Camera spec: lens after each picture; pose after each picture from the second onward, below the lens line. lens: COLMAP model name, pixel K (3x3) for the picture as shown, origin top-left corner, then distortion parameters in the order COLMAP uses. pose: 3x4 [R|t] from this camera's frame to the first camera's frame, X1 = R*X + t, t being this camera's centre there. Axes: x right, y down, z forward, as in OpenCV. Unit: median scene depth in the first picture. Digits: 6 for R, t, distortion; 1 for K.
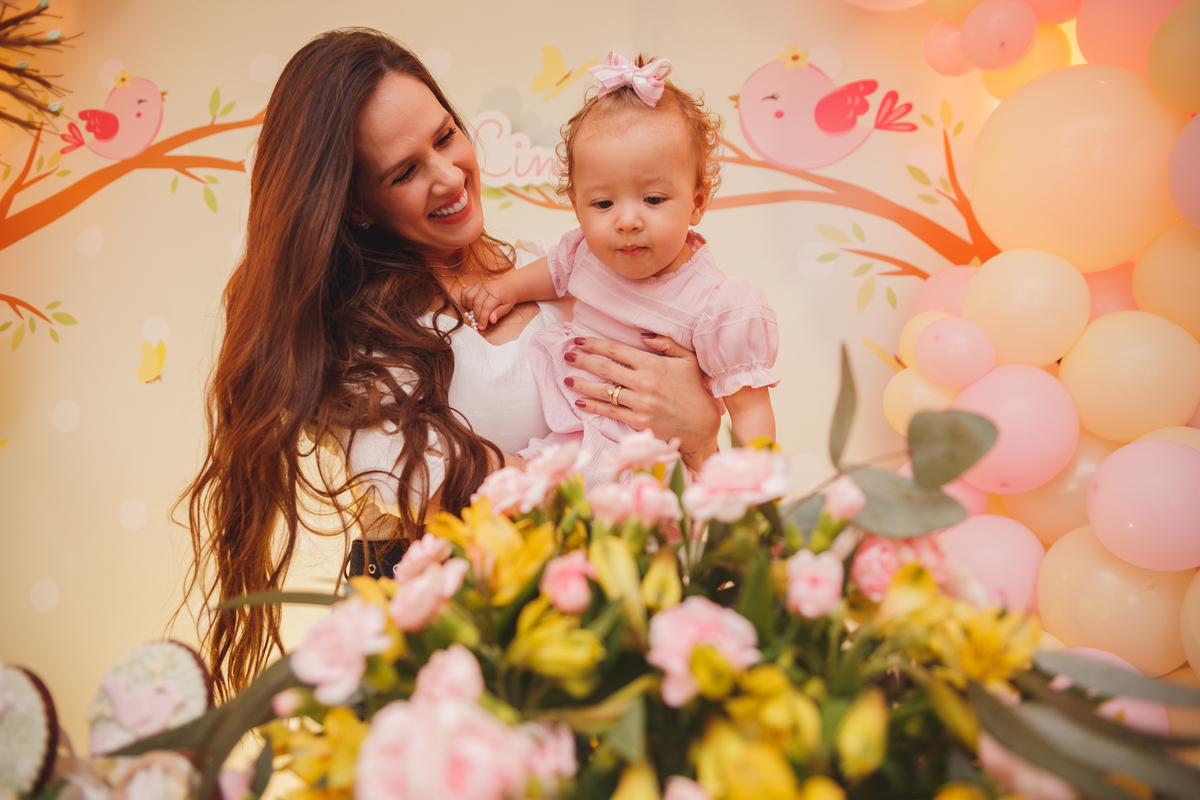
lens RADIAL K [[823.2, 0, 600.0], [0, 823.2, 400.0], [0, 0, 1]] dist [-0.131933, 0.111936]
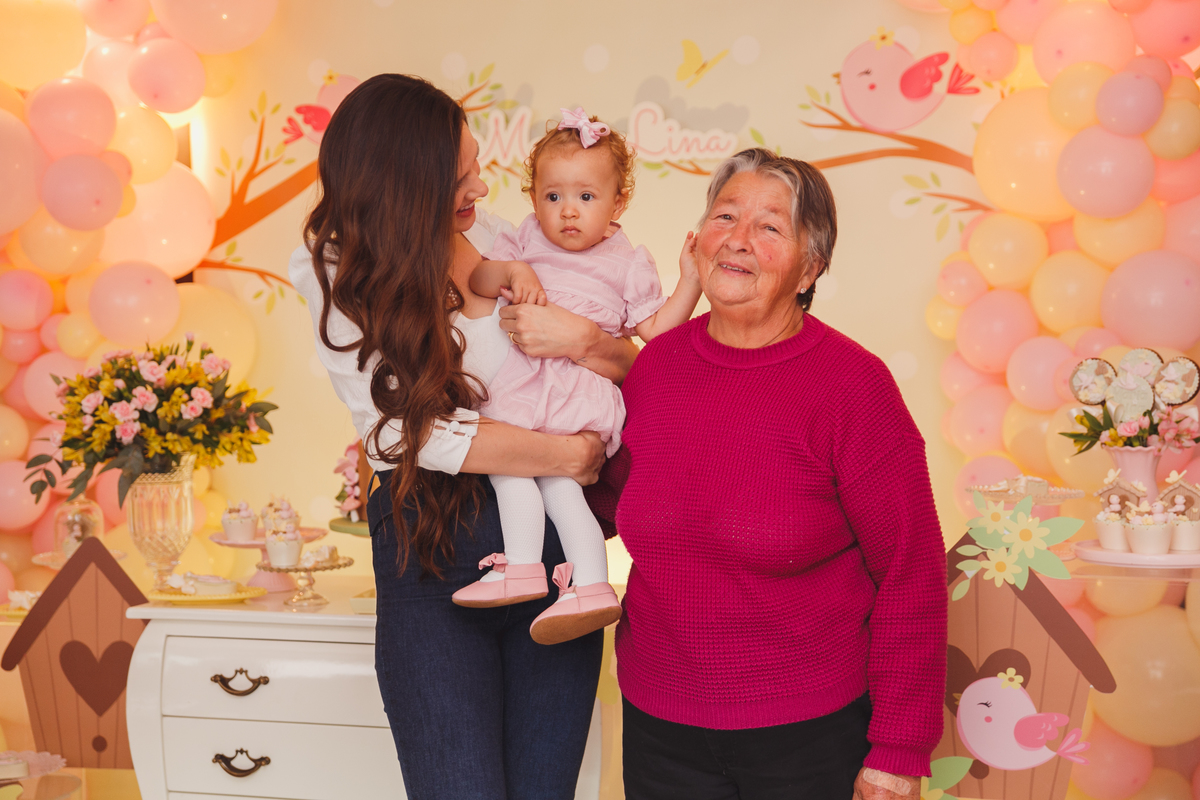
lens RADIAL K [[1769.8, 0, 600.0], [0, 1769.8, 400.0], [0, 0, 1]] dist [0.108644, -0.065524]
pose [[0.986205, -0.070797, -0.149621, 0.183294], [0.084464, 0.992616, 0.087054, -0.144402], [0.142353, -0.098491, 0.984904, -1.864407]]
